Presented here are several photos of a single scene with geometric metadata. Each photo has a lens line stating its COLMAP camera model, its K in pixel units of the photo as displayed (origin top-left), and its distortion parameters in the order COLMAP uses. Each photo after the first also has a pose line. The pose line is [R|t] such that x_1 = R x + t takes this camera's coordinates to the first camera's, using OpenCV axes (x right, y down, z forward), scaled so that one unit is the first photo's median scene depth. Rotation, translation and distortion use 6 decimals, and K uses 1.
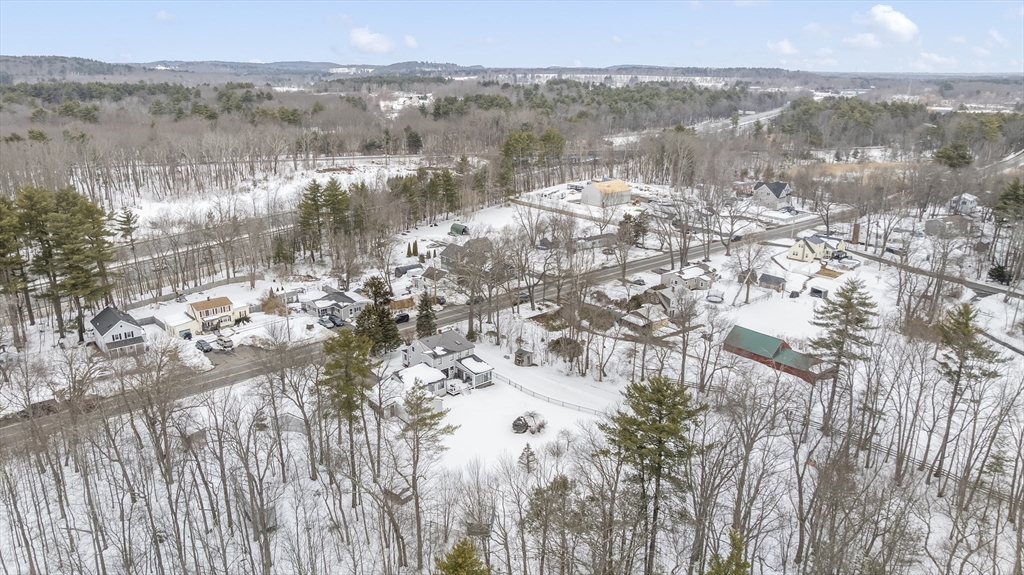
lens RADIAL K [[720.2, 0, 510.0], [0, 720.2, 291.6], [0, 0, 1]] dist [-0.024324, 0.014773]
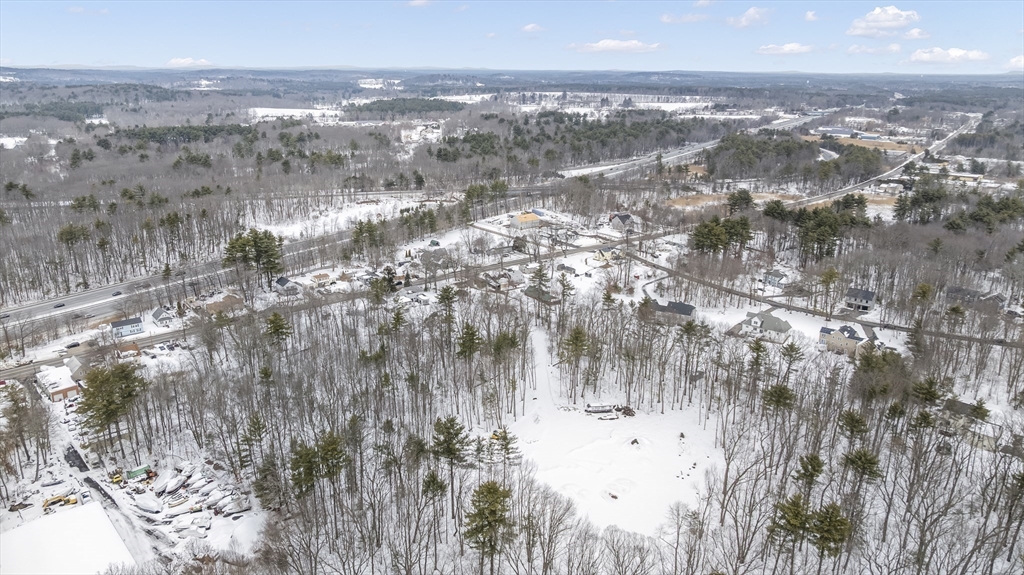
lens RADIAL K [[720.2, 0, 510.0], [0, 720.2, 291.6], [0, 0, 1]] dist [-0.024324, 0.014773]
pose [[0.999392, 0.007266, -0.034090, 0.230828], [-0.007306, 0.999973, -0.001062, 0.050104], [0.034081, 0.001311, 0.999418, -1.058229]]
